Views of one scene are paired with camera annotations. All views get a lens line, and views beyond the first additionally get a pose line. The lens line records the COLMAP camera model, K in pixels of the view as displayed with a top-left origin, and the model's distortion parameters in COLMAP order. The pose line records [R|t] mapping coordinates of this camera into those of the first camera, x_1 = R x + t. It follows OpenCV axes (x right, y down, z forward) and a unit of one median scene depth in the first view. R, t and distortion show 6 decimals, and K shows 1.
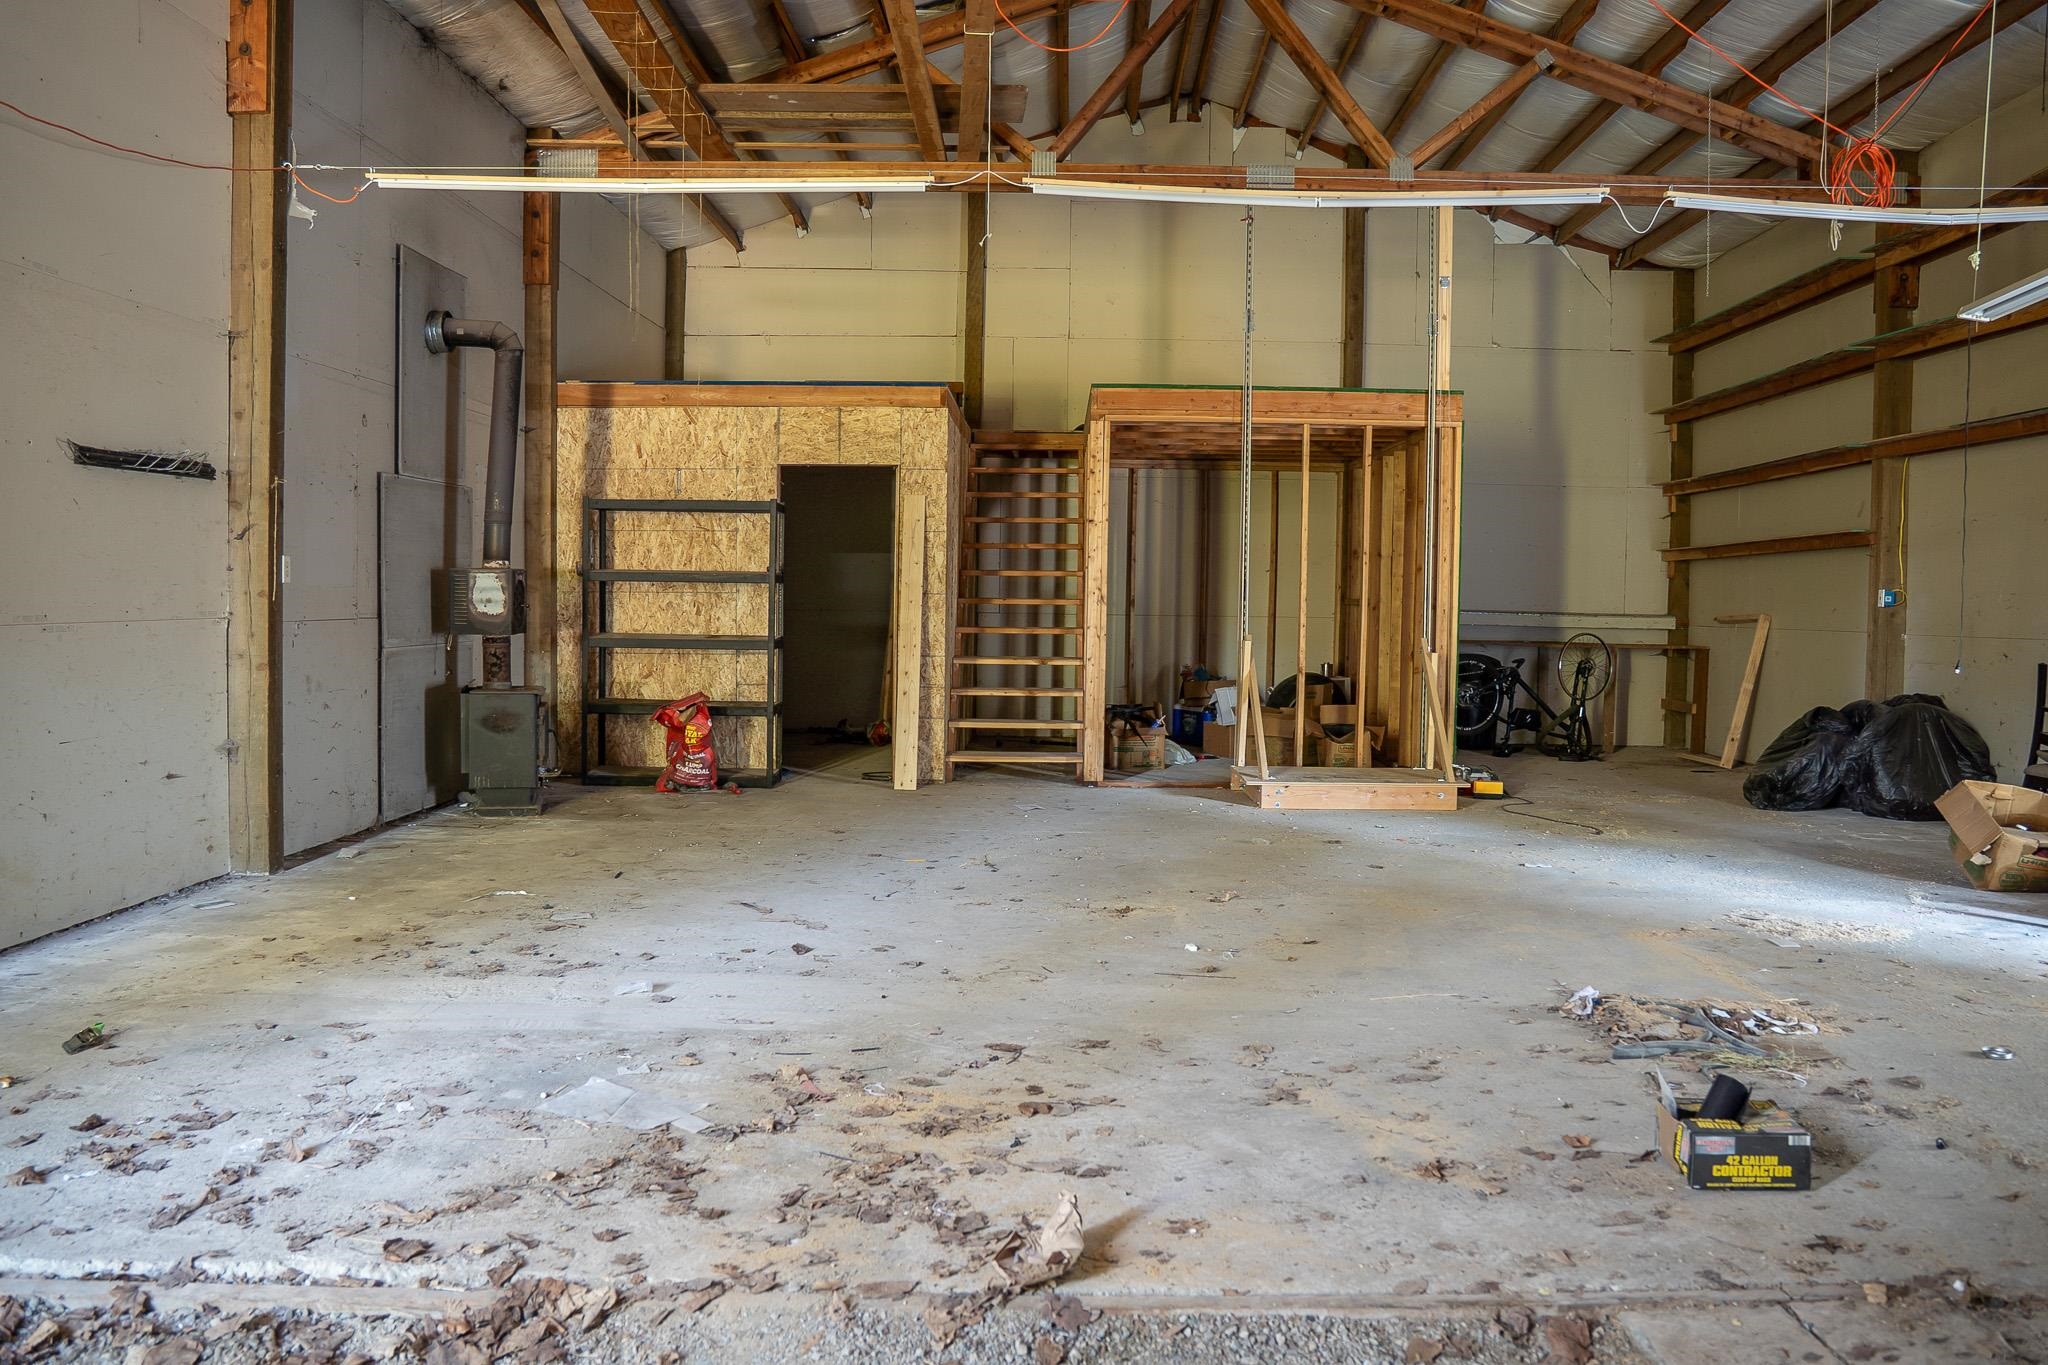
lens RADIAL K [[1506.1, 0, 1024.0], [0, 1506.1, 682.5], [0, 0, 1]] dist [-0.023669, 0.001770]
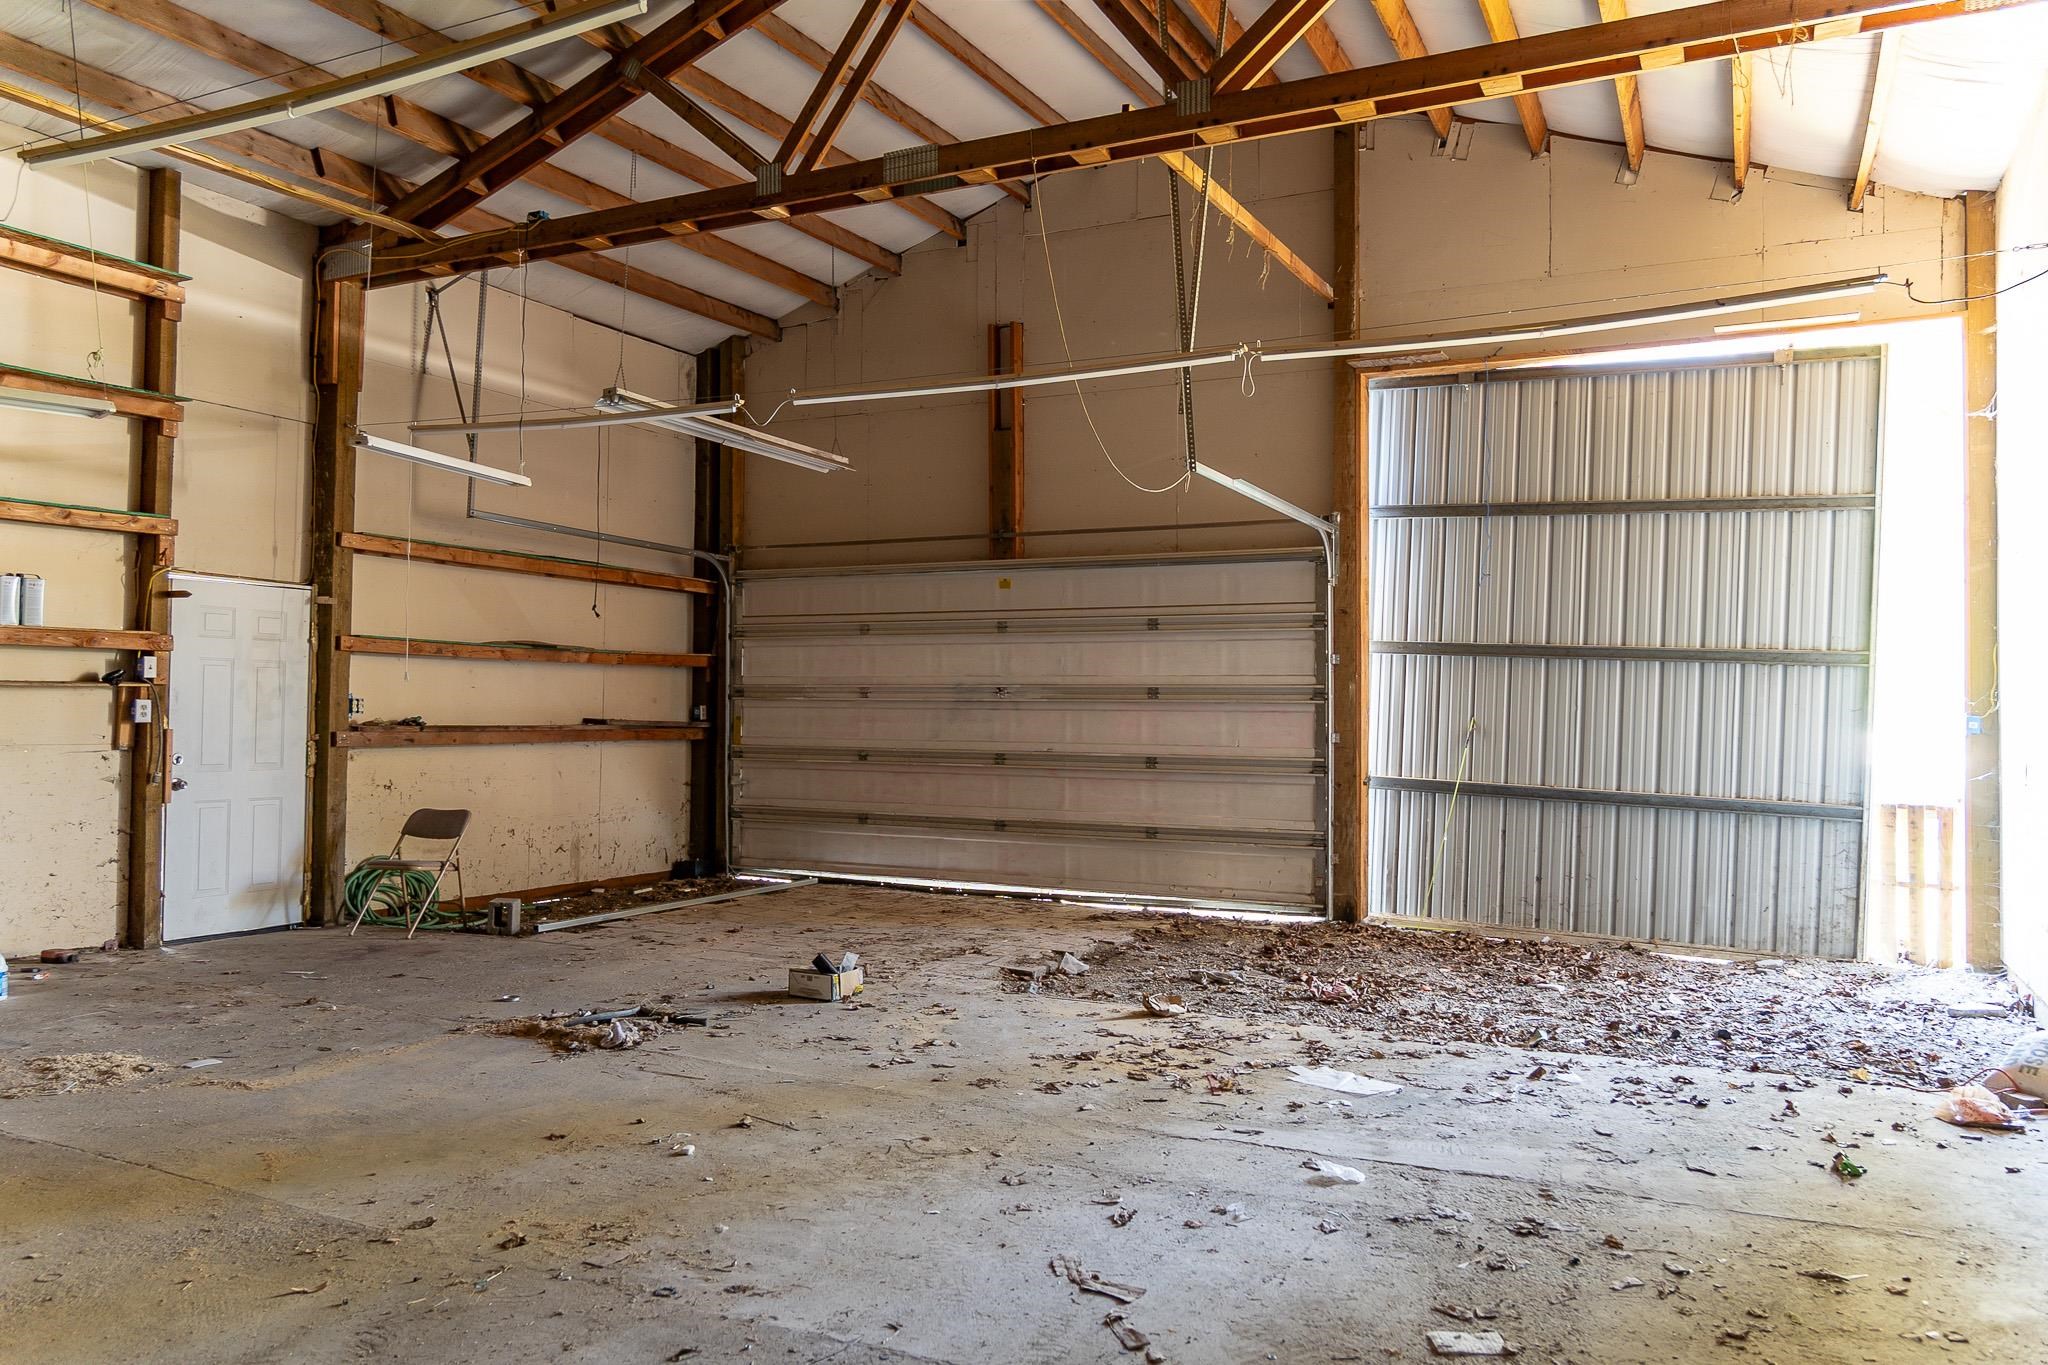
lens RADIAL K [[1506.1, 0, 1024.0], [0, 1506.1, 682.5], [0, 0, 1]] dist [-0.023669, 0.001770]
pose [[-0.901497, -0.006949, 0.432729, -0.559330], [0.011312, 0.999151, 0.039613, -0.157696], [-0.432637, 0.040606, -0.900654, 2.216601]]
